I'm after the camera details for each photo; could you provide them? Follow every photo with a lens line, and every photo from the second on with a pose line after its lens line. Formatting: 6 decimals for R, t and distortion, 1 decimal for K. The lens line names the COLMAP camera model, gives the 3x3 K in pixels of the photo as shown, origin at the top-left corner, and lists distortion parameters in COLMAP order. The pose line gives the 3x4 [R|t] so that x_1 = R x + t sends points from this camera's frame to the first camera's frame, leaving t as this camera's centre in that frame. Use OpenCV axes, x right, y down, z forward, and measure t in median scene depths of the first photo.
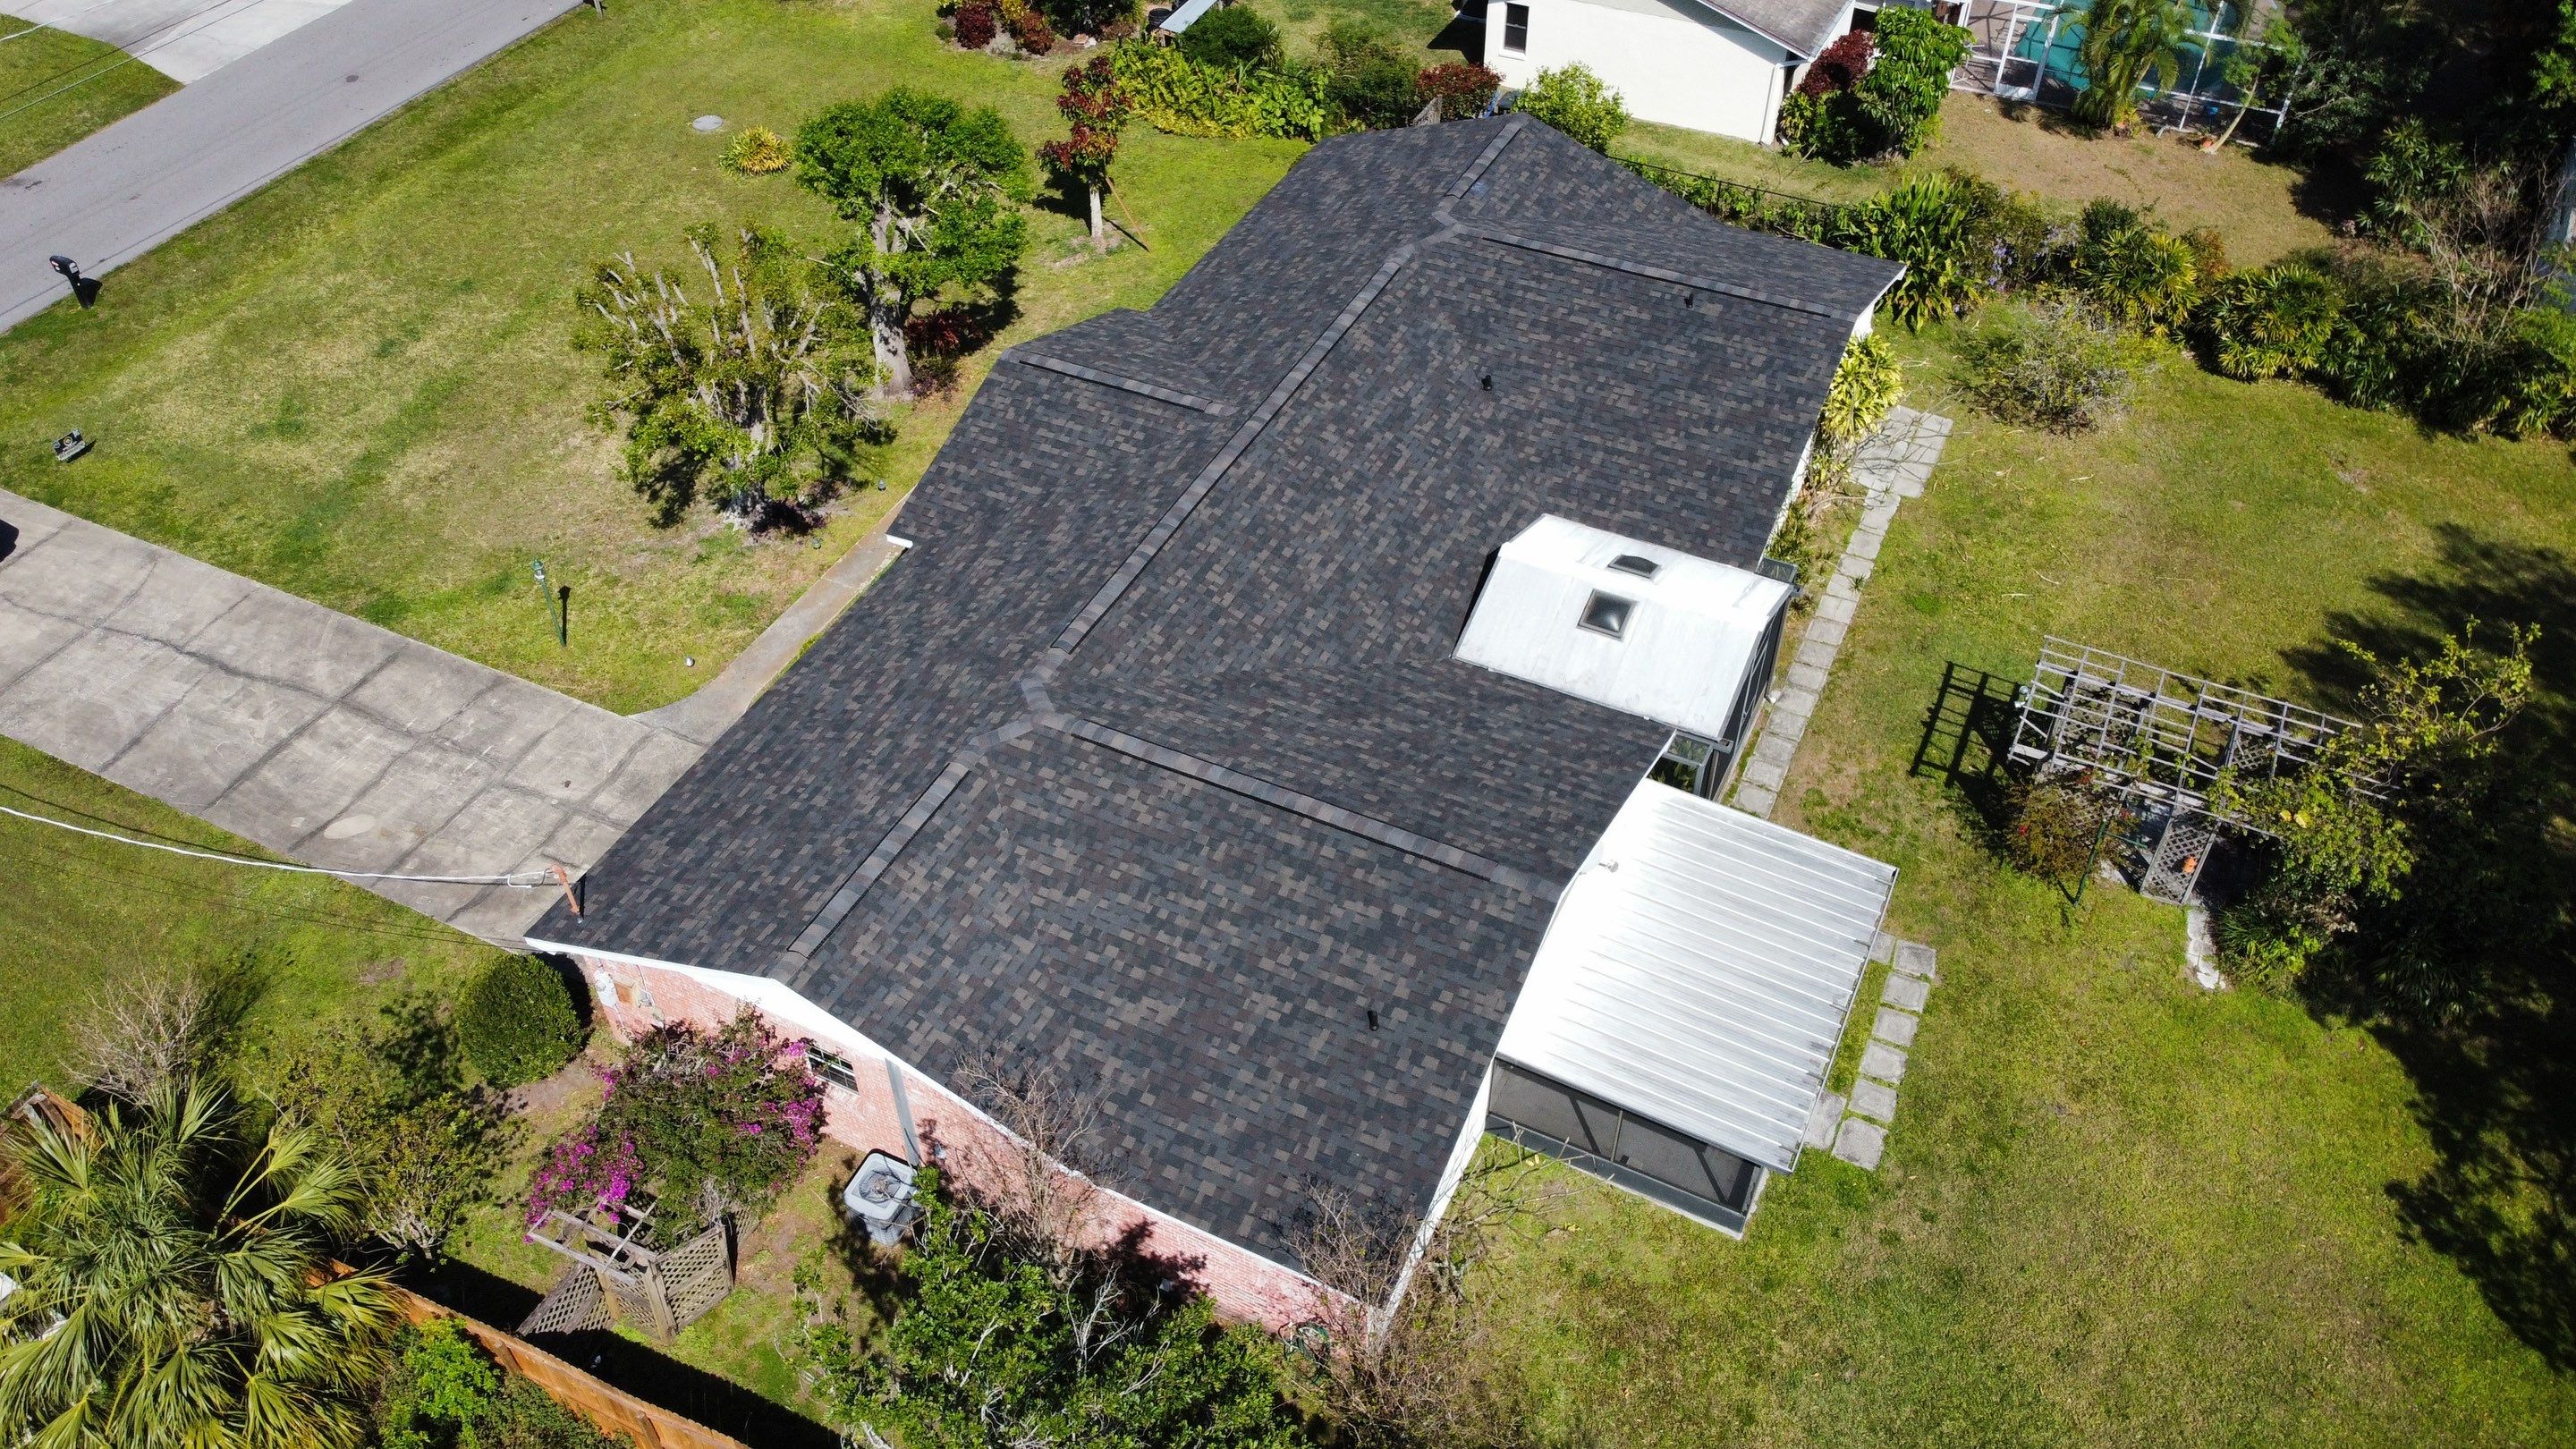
lens RADIAL K [[1933.6, 0, 1255.4], [0, 1933.6, 707.2], [0, 0, 1]] dist [0.004701, -0.001950]
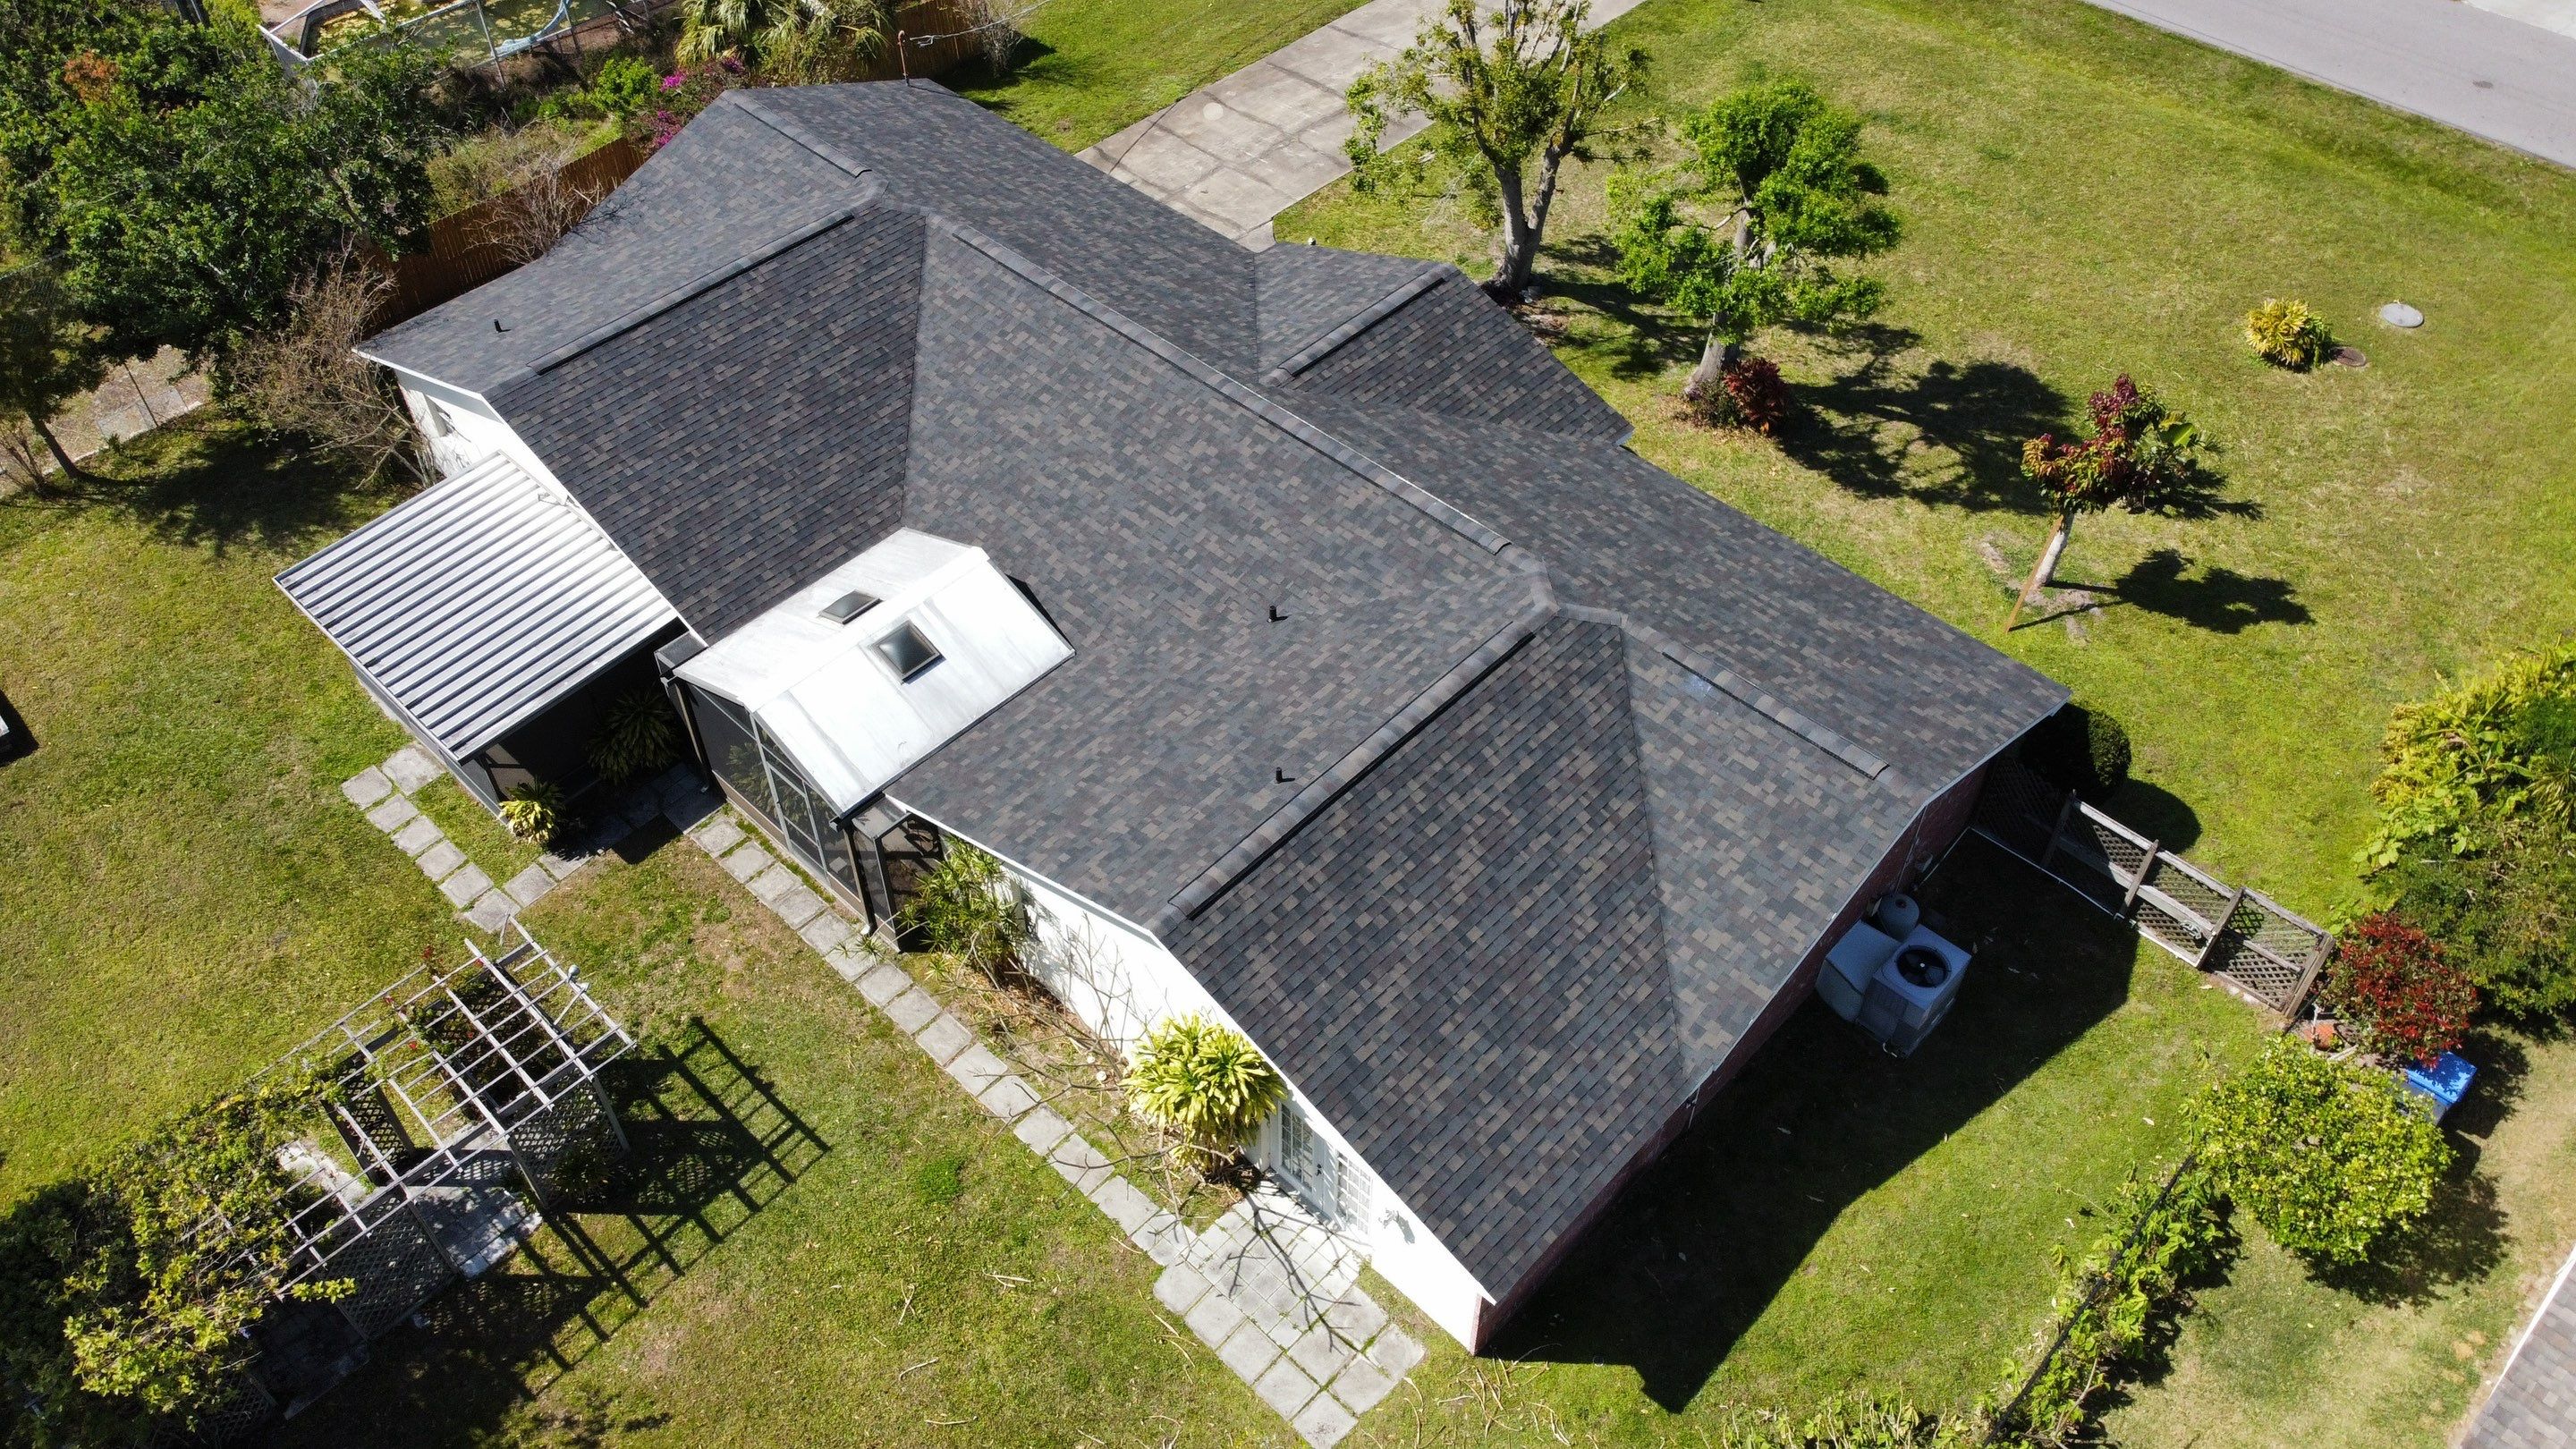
lens RADIAL K [[1949.6, 0, 1258.5], [0, 1949.6, 717.6], [0, 0, 1]] dist [0.005430, -0.025884]
pose [[-0.299421, 0.703193, -0.644878, 0.709326], [-0.641000, 0.352383, 0.681869, -0.737422], [0.706729, 0.617532, 0.345235, 0.783373]]
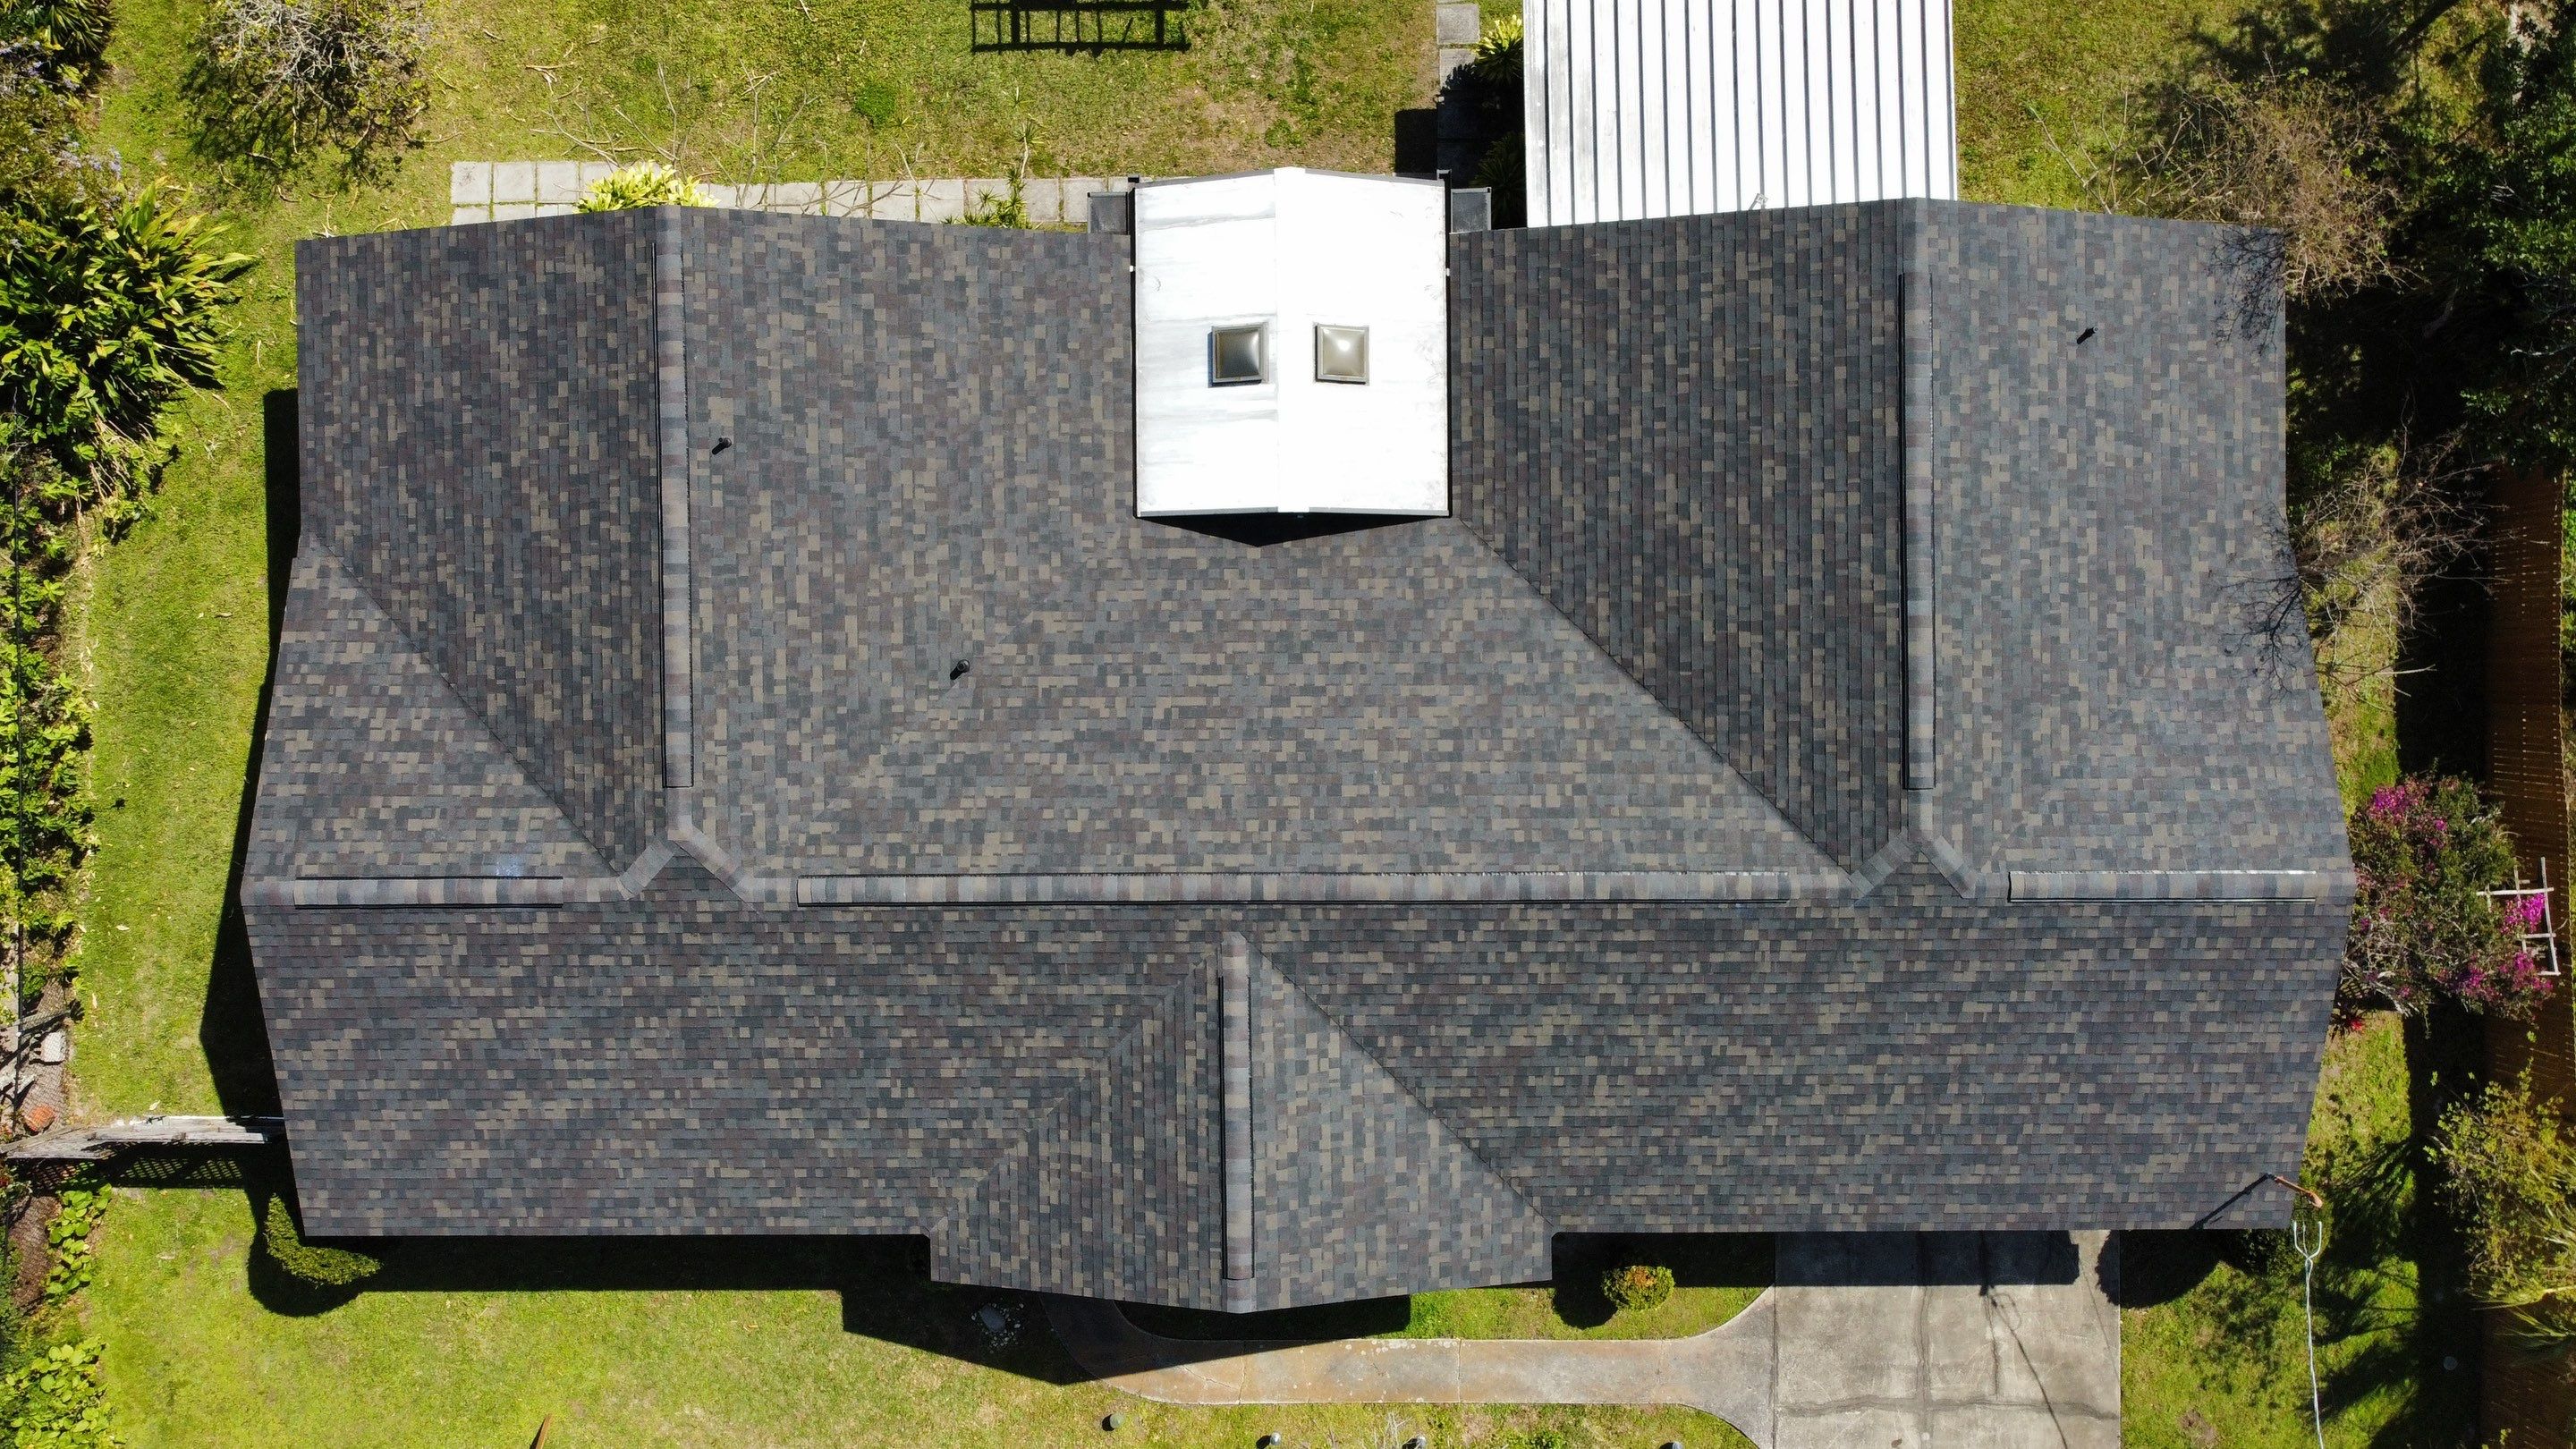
lens RADIAL K [[1933.5, 0, 1237.4], [0, 1933.5, 688.9], [0, 0, 1]] dist [0.034548, -0.158960]
pose [[-0.454741, -0.890502, 0.014696, 0.060485], [0.621066, -0.305238, 0.721877, -0.649705], [-0.638348, 0.337394, 0.691865, 0.476149]]
